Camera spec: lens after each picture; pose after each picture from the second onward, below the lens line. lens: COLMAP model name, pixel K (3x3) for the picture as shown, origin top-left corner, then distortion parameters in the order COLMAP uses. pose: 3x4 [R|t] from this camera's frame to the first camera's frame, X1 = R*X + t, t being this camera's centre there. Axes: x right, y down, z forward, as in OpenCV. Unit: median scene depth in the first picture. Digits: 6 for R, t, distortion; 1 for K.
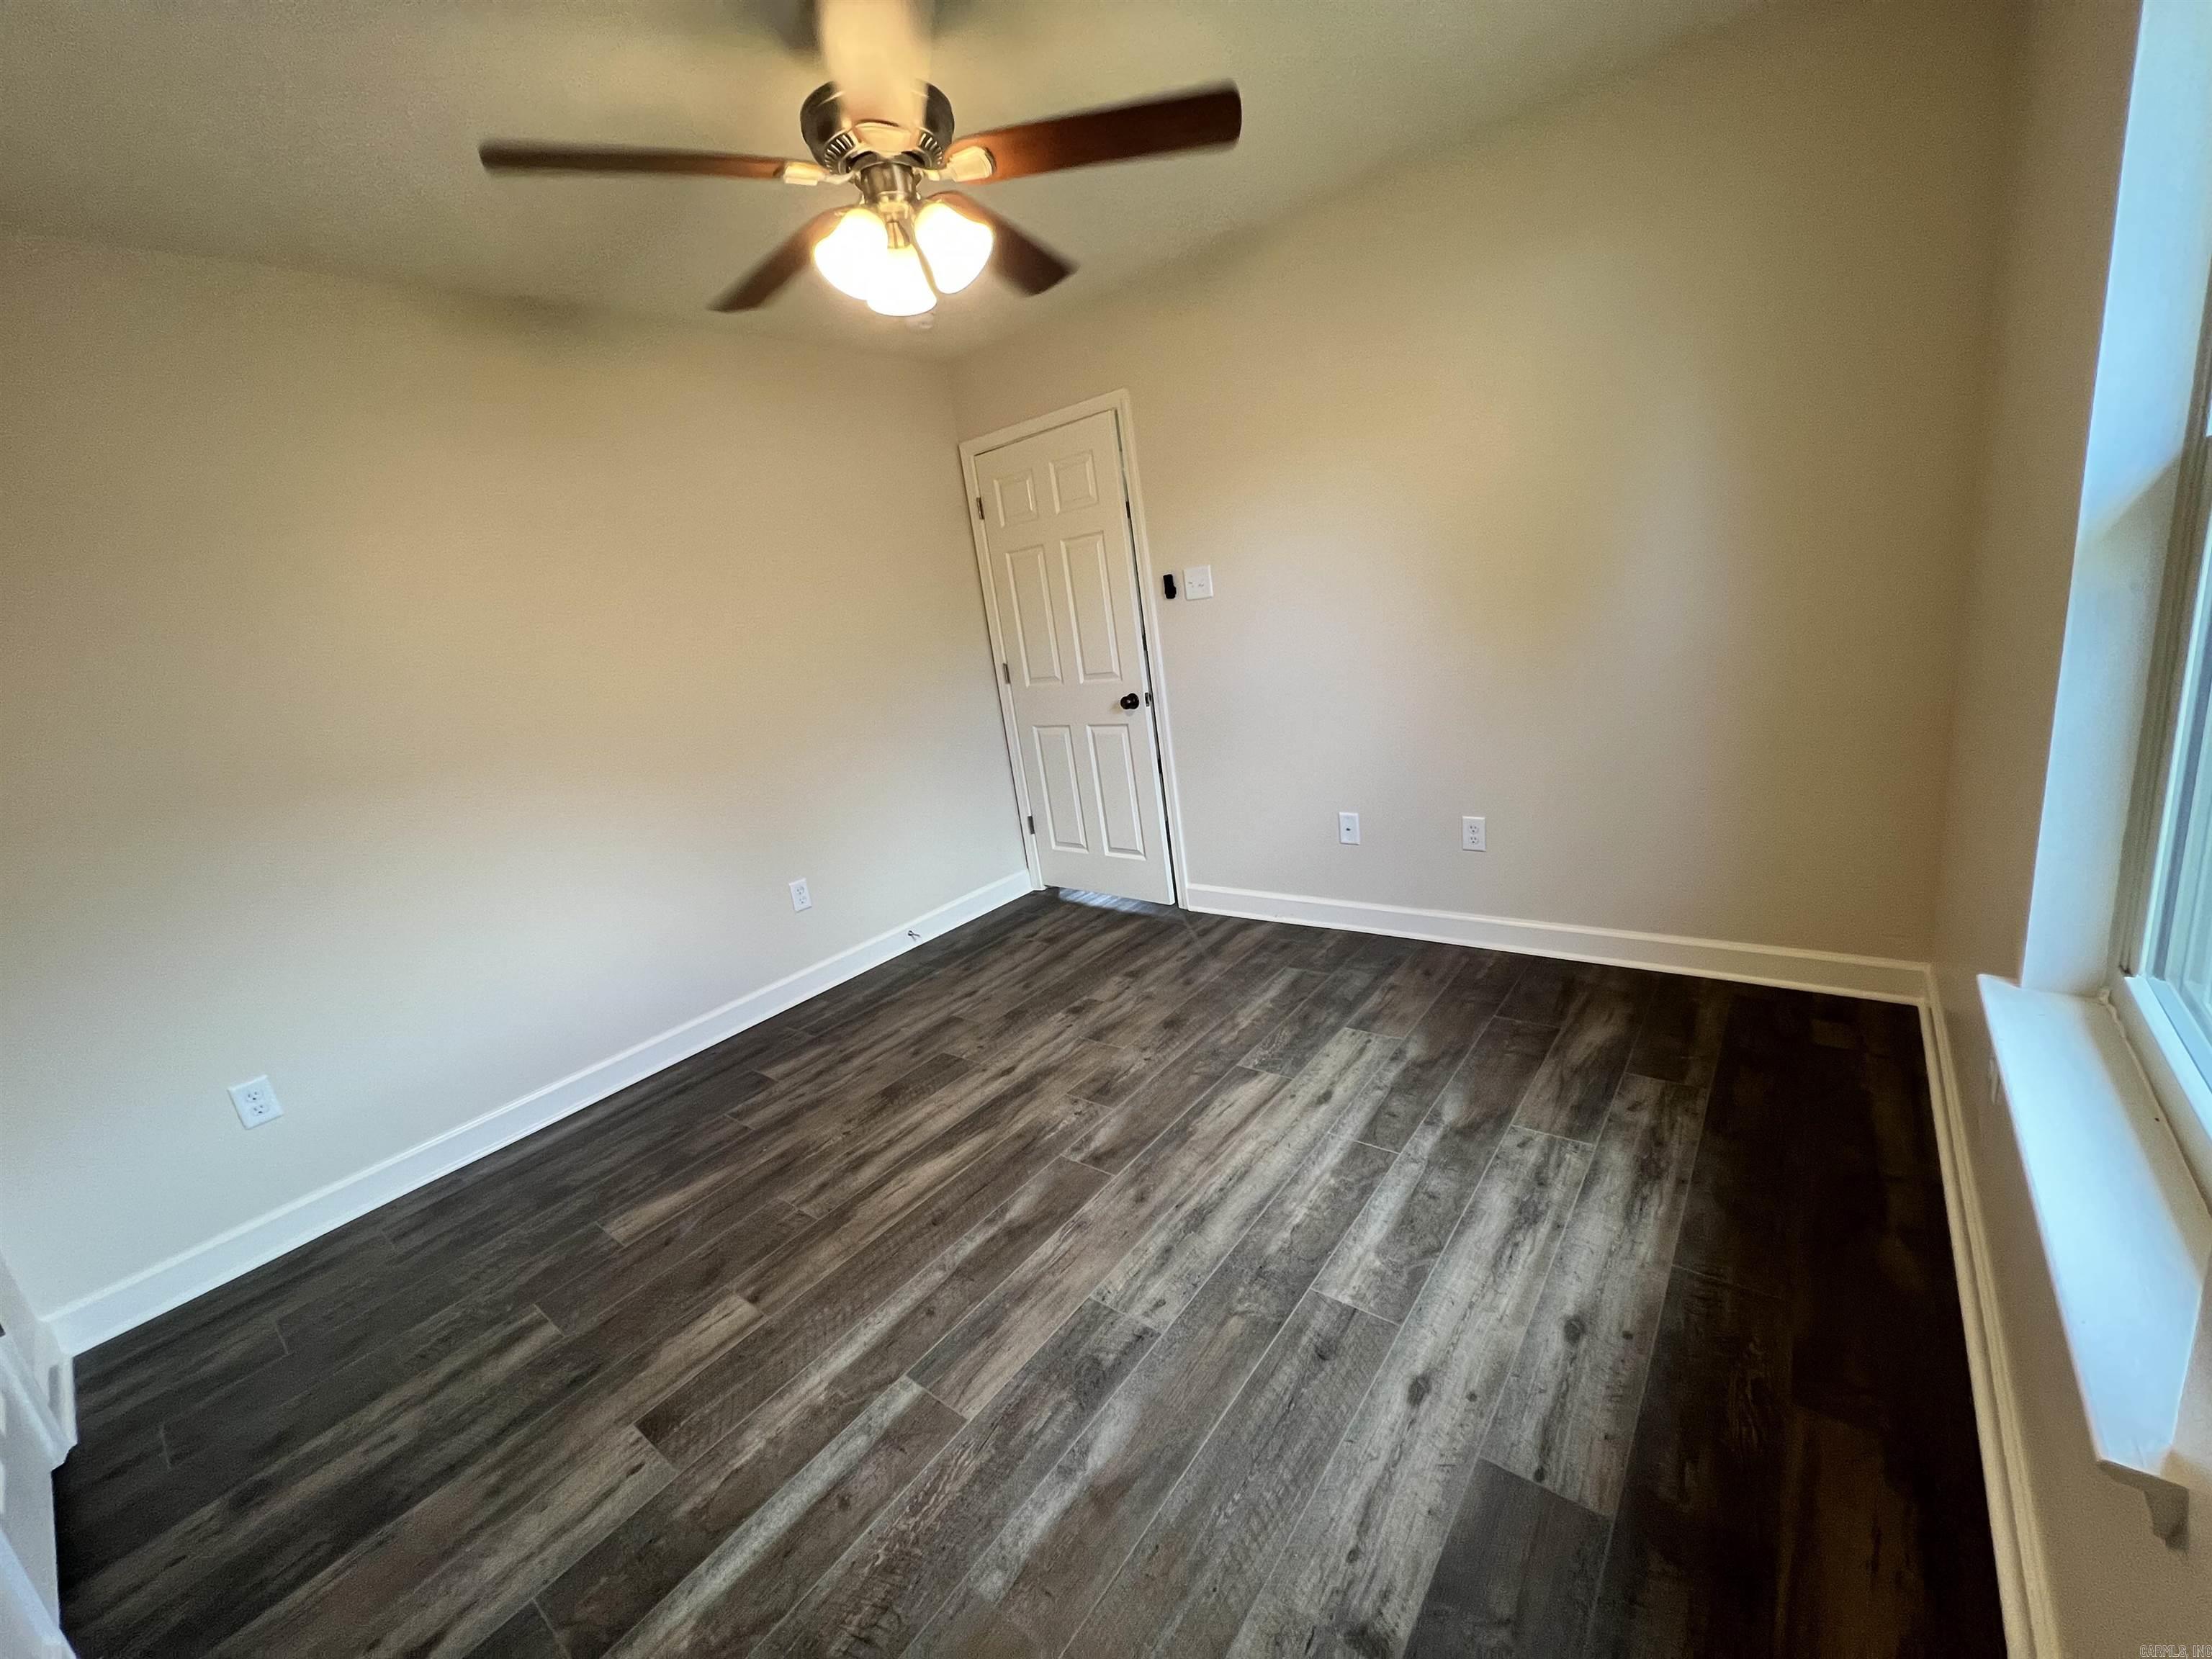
lens RADIAL K [[882.5, 0, 1098.9], [0, 882.5, 825.0], [0, 0, 1]] dist [-0.001878, -0.000074]
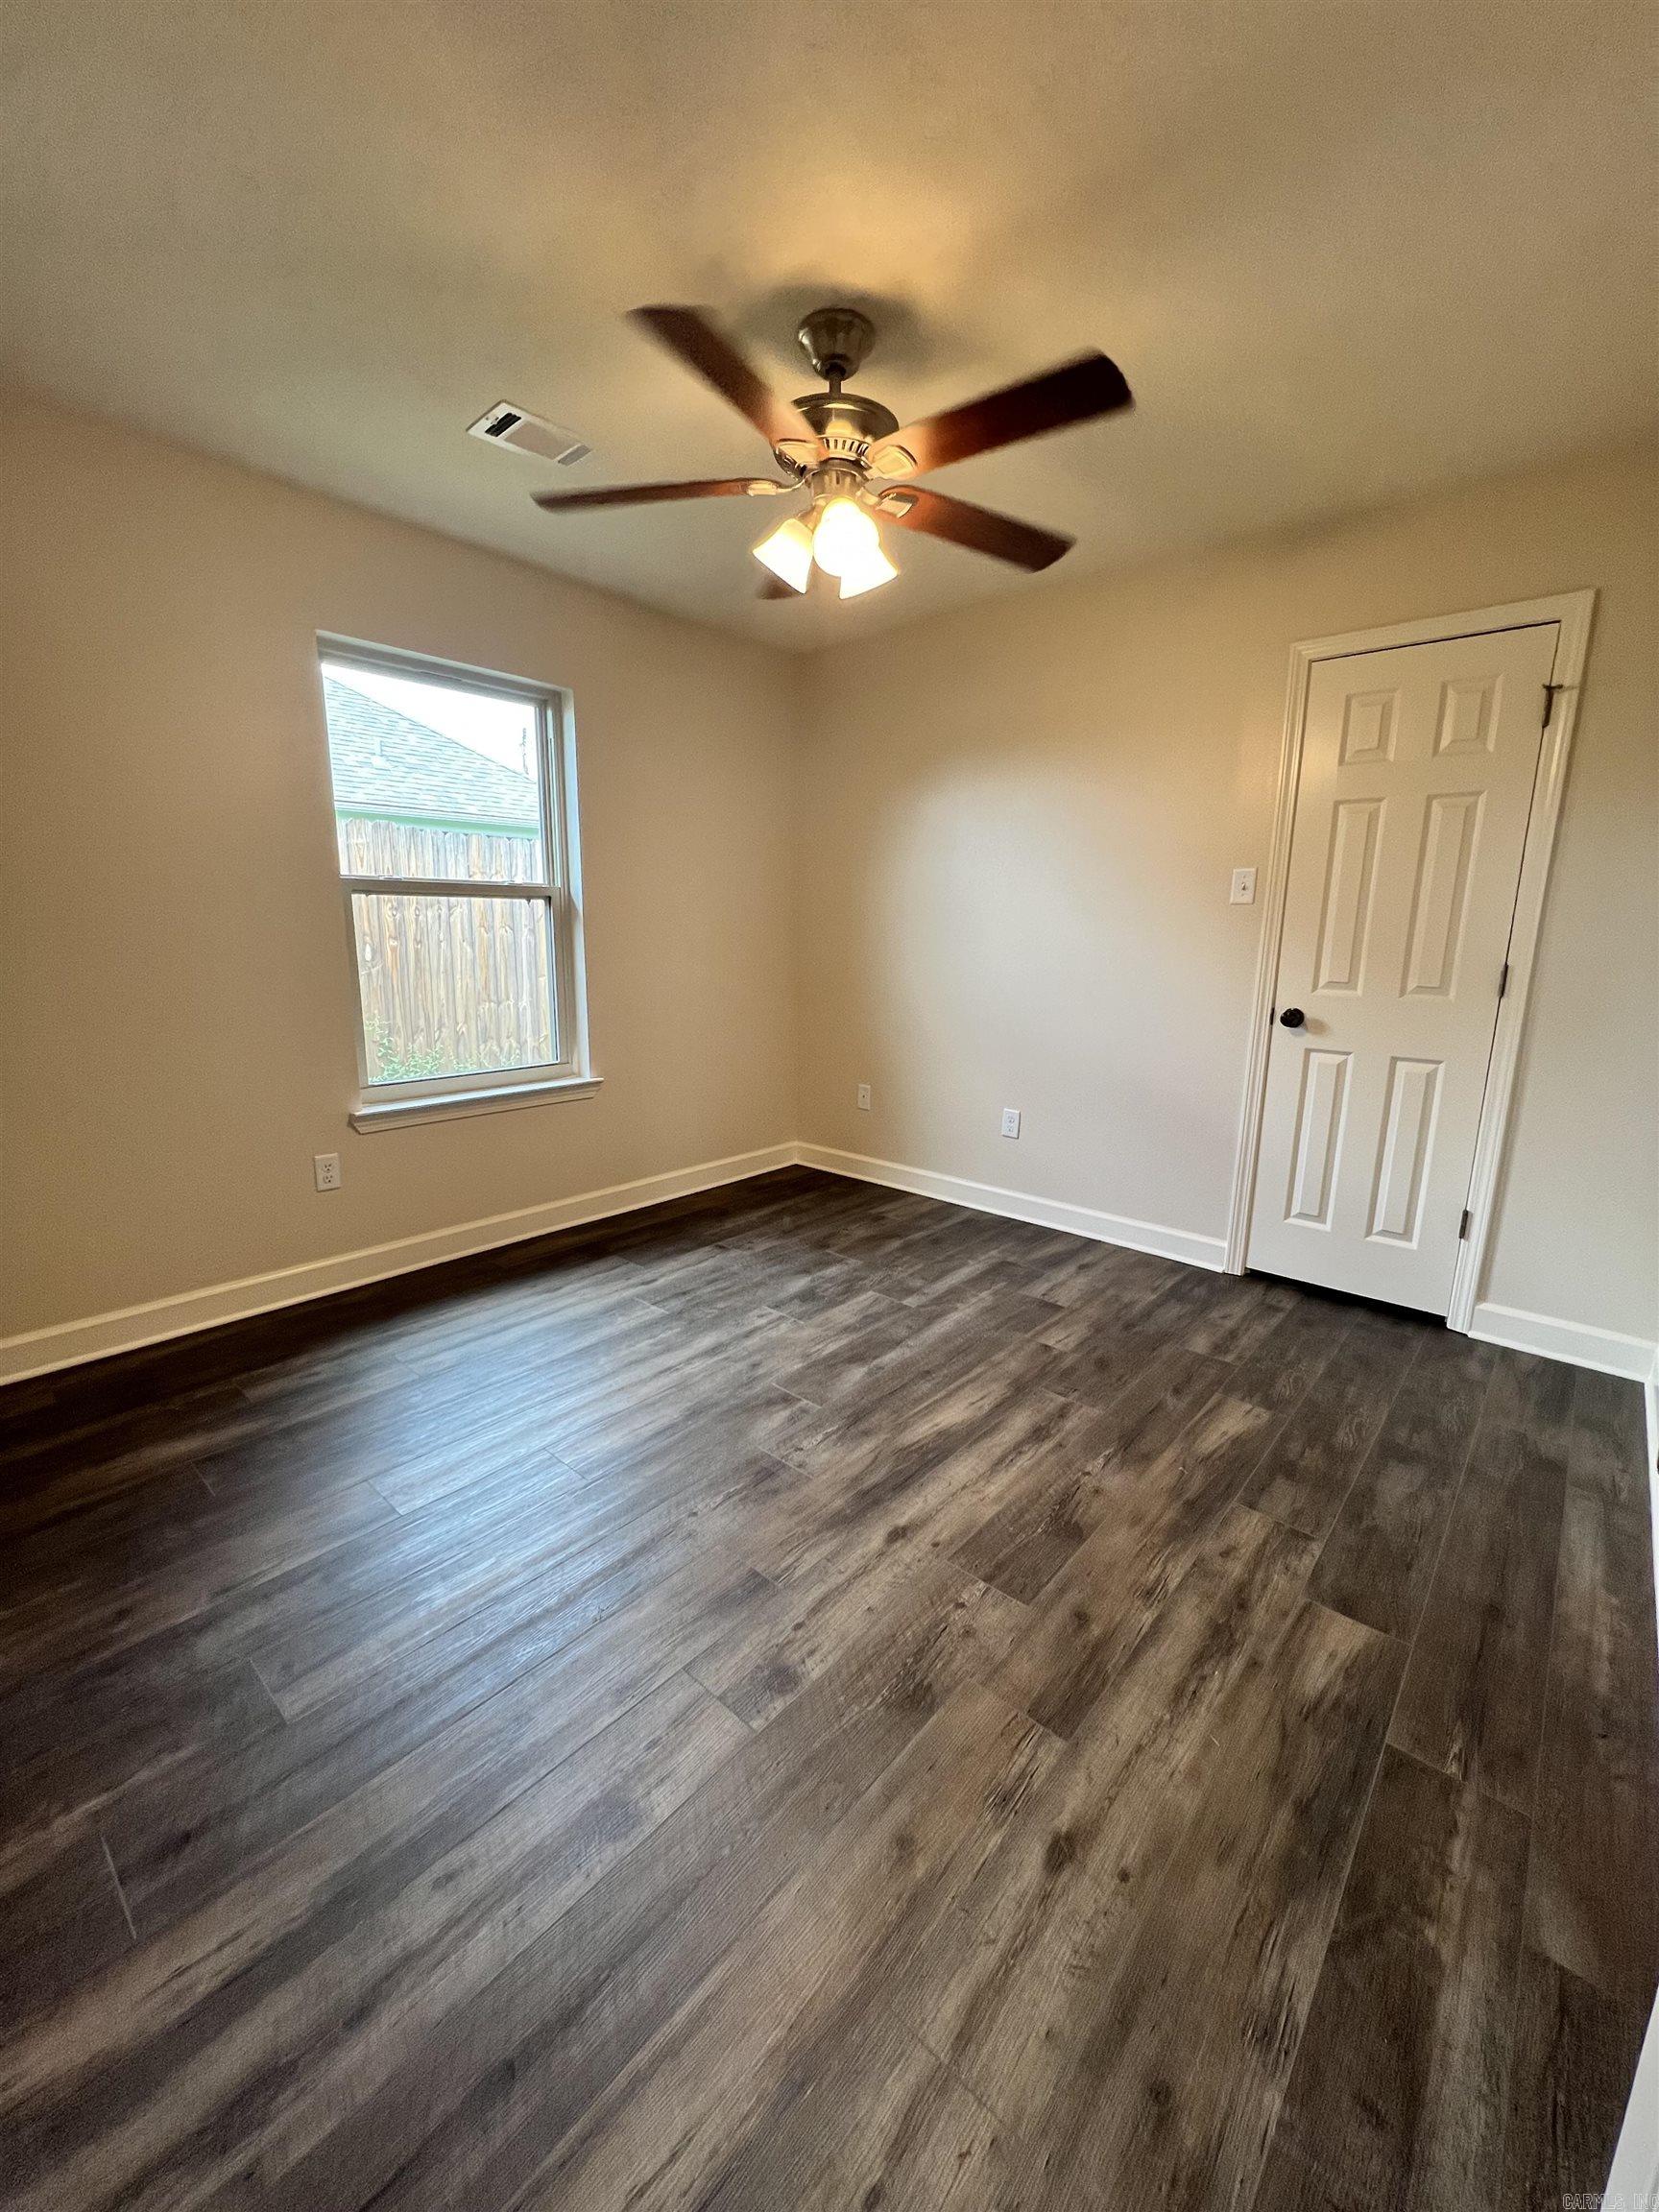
lens RADIAL K [[885.1, 0, 833.5], [0, 885.1, 1103.0], [0, 0, 1]] dist [-0.002470, 0.000024]
pose [[-0.991501, 0.112362, 0.065585, -0.165300], [0.129657, 0.895074, 0.426651, -0.372757], [-0.010764, 0.431528, -0.902035, 1.778830]]
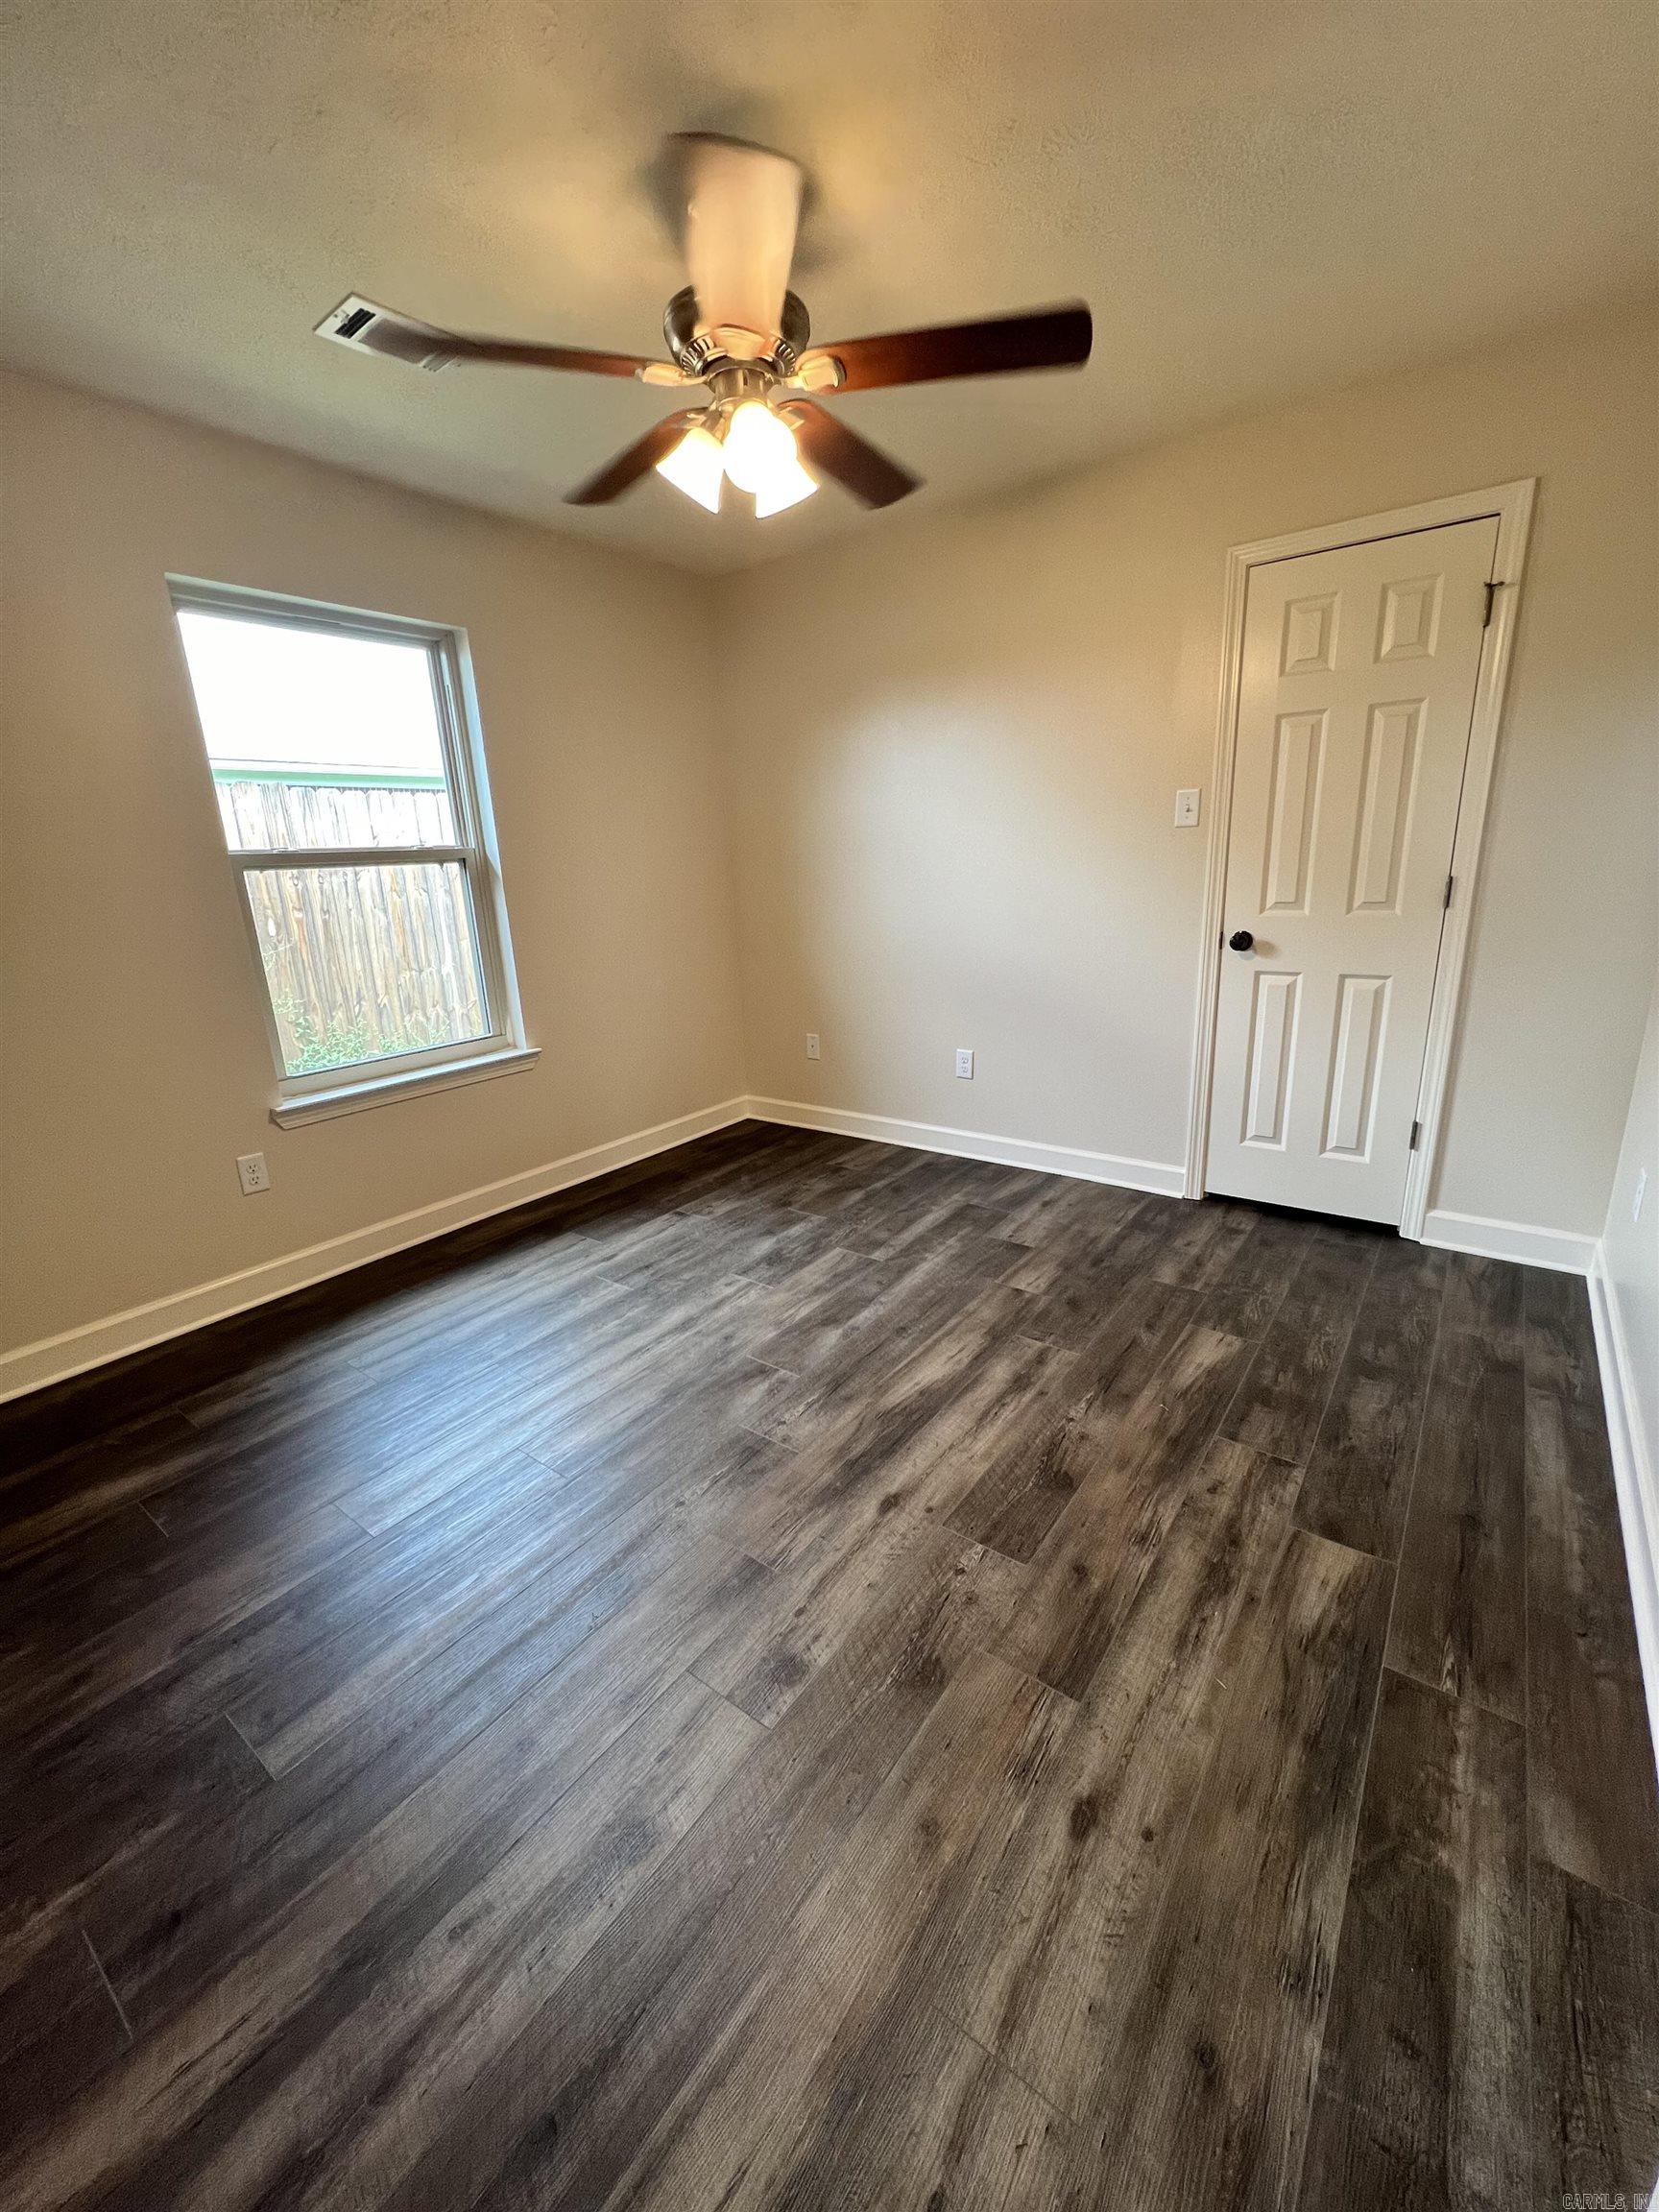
lens RADIAL K [[885.1, 0, 833.5], [0, 885.1, 1103.0], [0, 0, 1]] dist [-0.002470, 0.000024]
pose [[-0.983183, 0.182151, 0.013136, -0.151910], [0.164241, 0.850472, 0.499722, -0.383651], [0.079853, 0.493476, -0.866086, 1.728862]]
